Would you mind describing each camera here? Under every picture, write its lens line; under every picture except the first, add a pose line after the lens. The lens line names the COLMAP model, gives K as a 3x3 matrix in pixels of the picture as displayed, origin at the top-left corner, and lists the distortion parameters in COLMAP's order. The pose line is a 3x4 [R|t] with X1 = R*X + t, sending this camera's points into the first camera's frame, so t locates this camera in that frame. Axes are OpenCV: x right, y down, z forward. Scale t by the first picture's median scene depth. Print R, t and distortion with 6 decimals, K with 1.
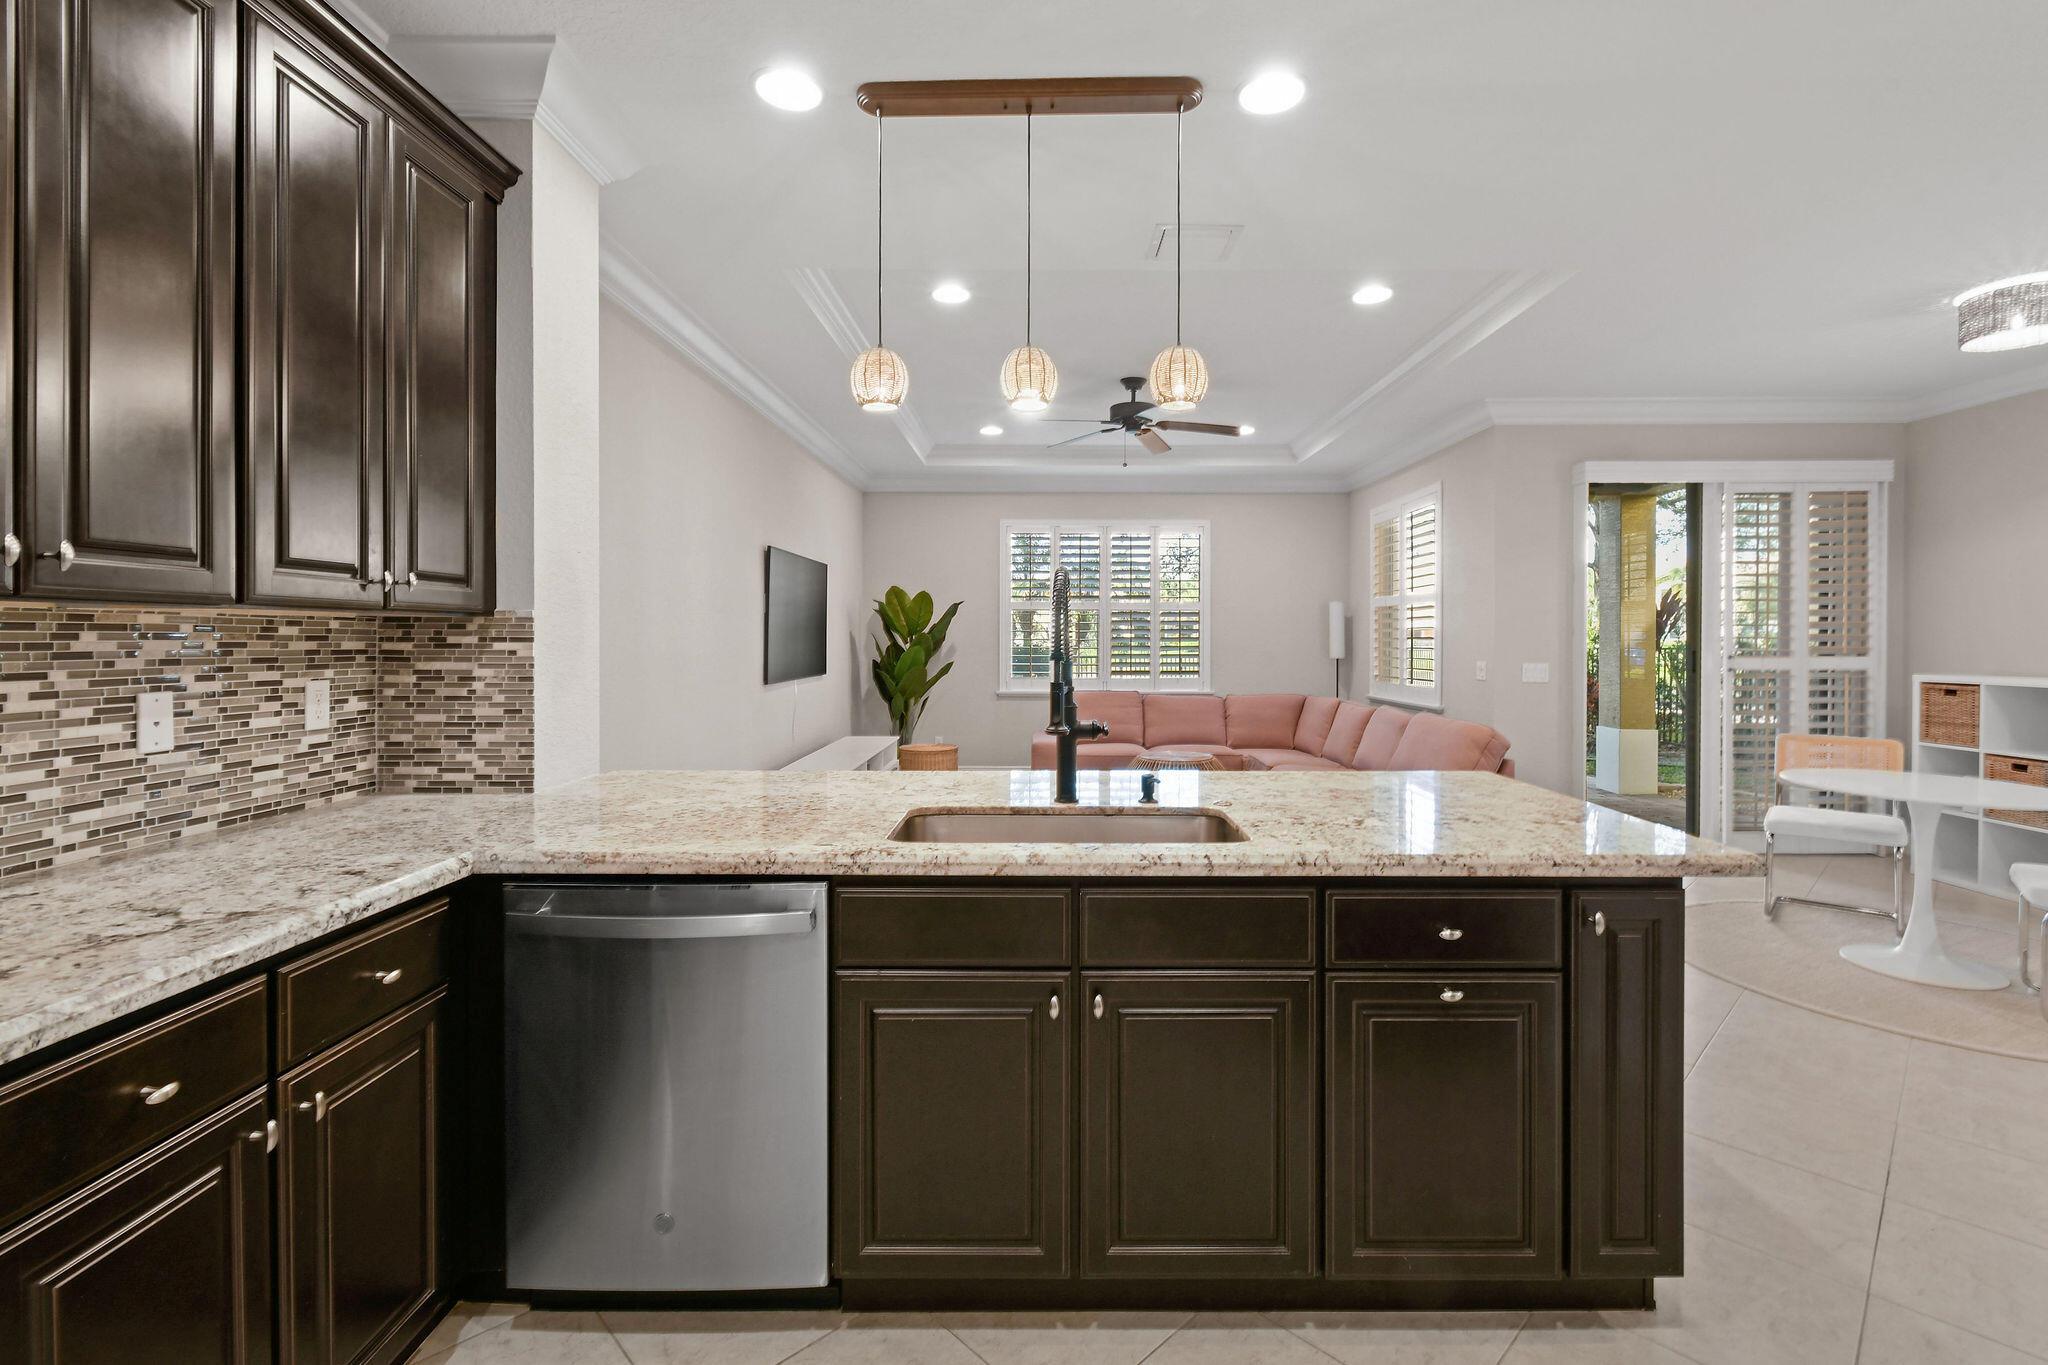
lens RADIAL K [[919.4, 0, 1048.6], [0, 919.4, 642.8], [0, 0, 1]] dist [0.014755, -0.008987]
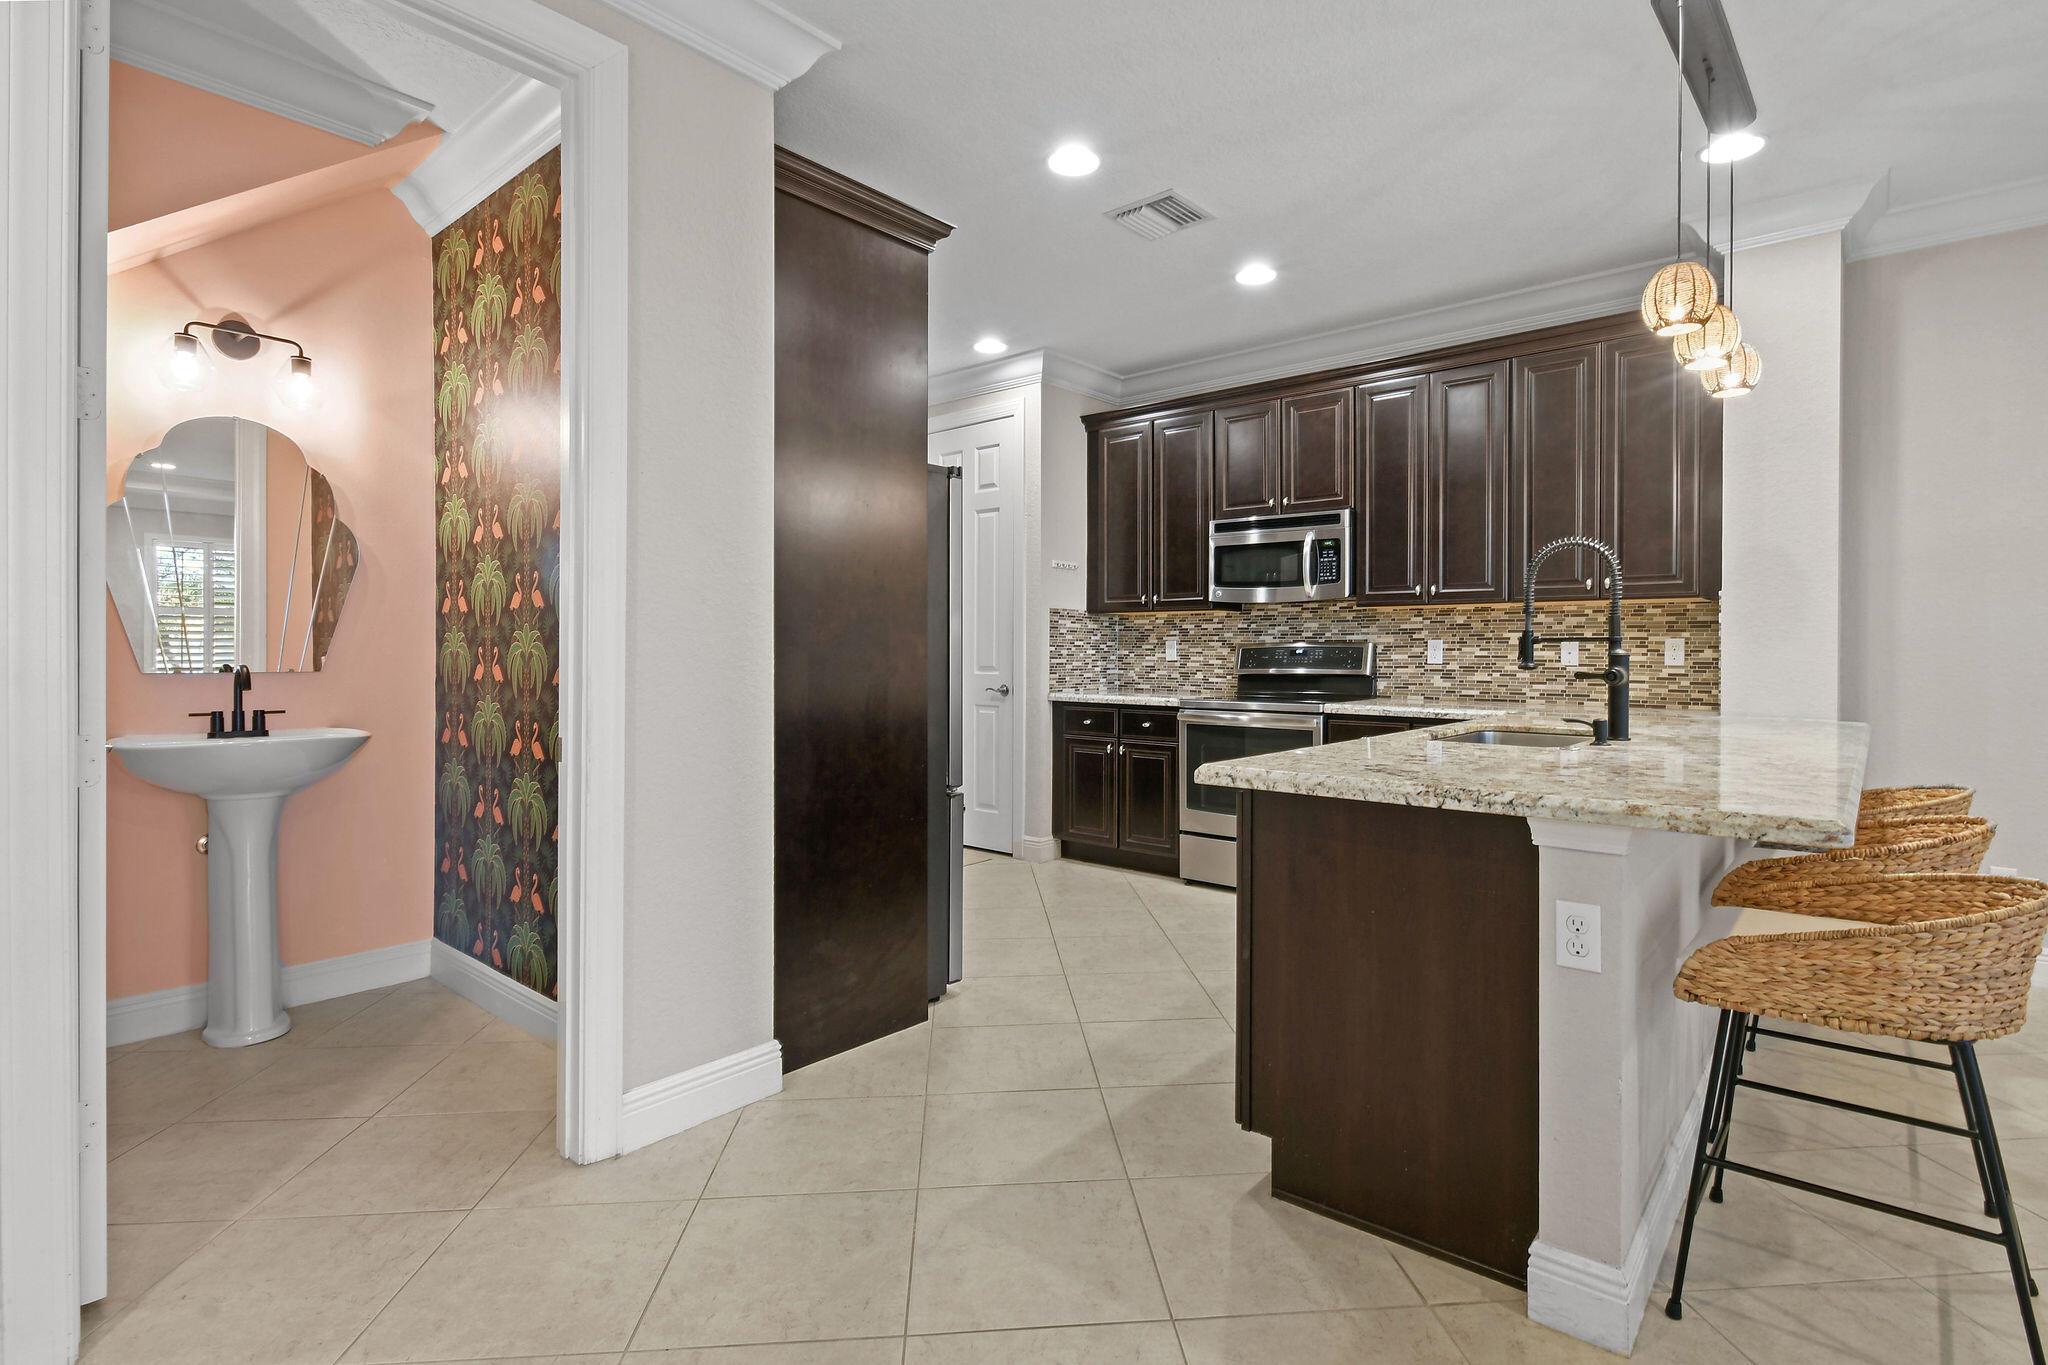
lens RADIAL K [[996.1, 0, 1067.2], [0, 996.1, 653.6], [0, 0, 1]] dist [0.018809, -0.000089]
pose [[-0.629182, -0.000383, -0.777258, 1.360888], [-0.008879, 0.999938, 0.006694, 0.063769], [0.777208, 0.011113, -0.629146, 1.226396]]
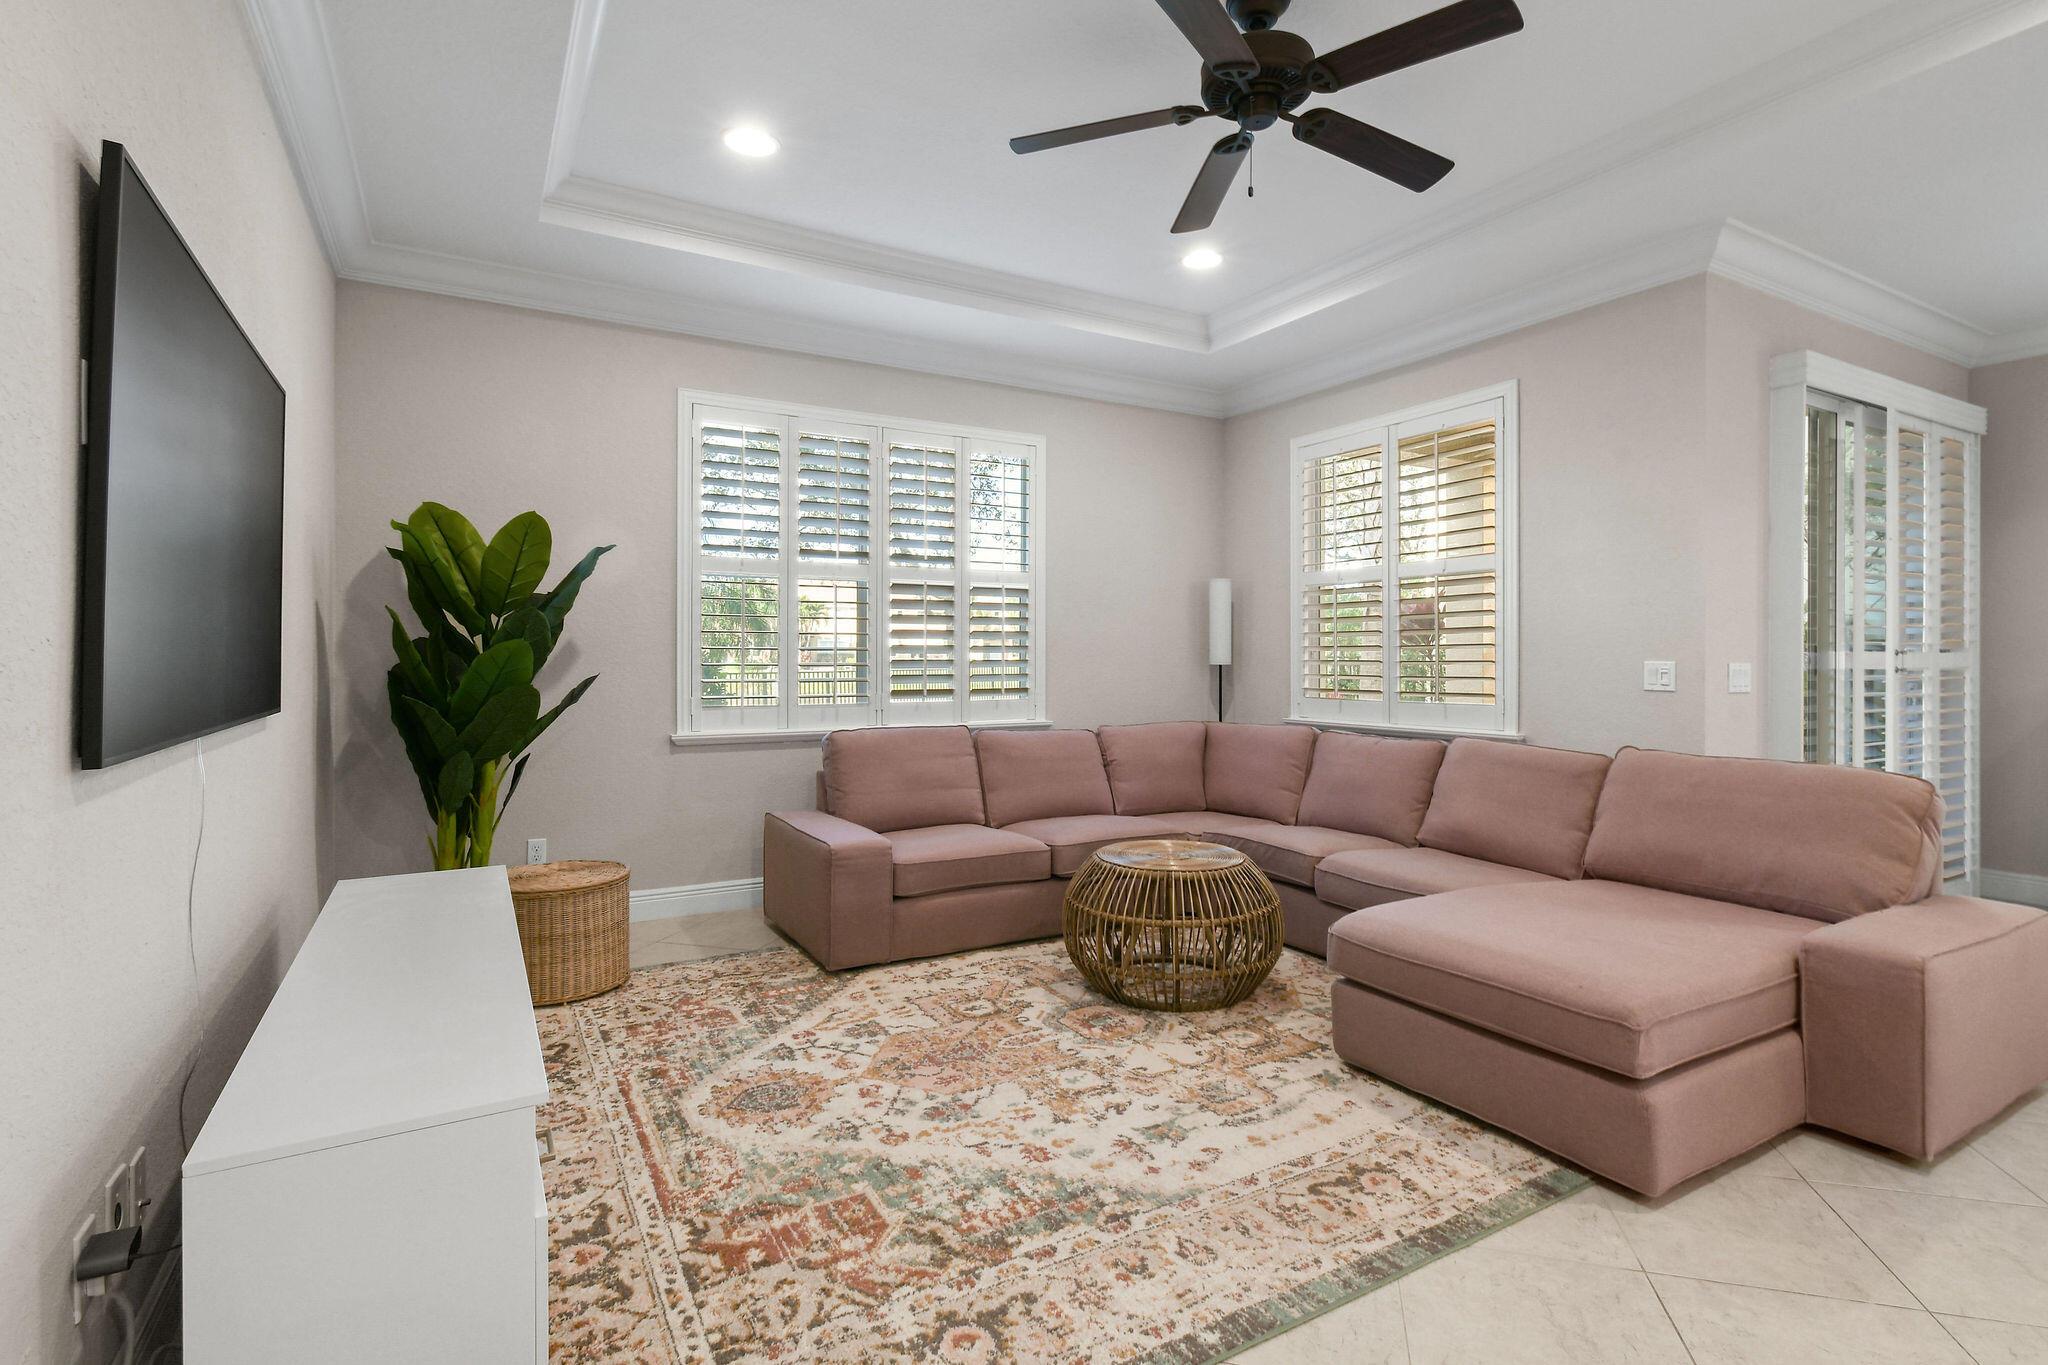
lens RADIAL K [[996.1, 0, 1067.2], [0, 996.1, 653.6], [0, 0, 1]] dist [0.018809, -0.000089]
pose [[0.857980, 0.001351, 0.513682, -0.553452], [0.001678, 0.999984, -0.005433, 0.044986], [-0.513681, 0.005523, 0.857964, 1.604398]]
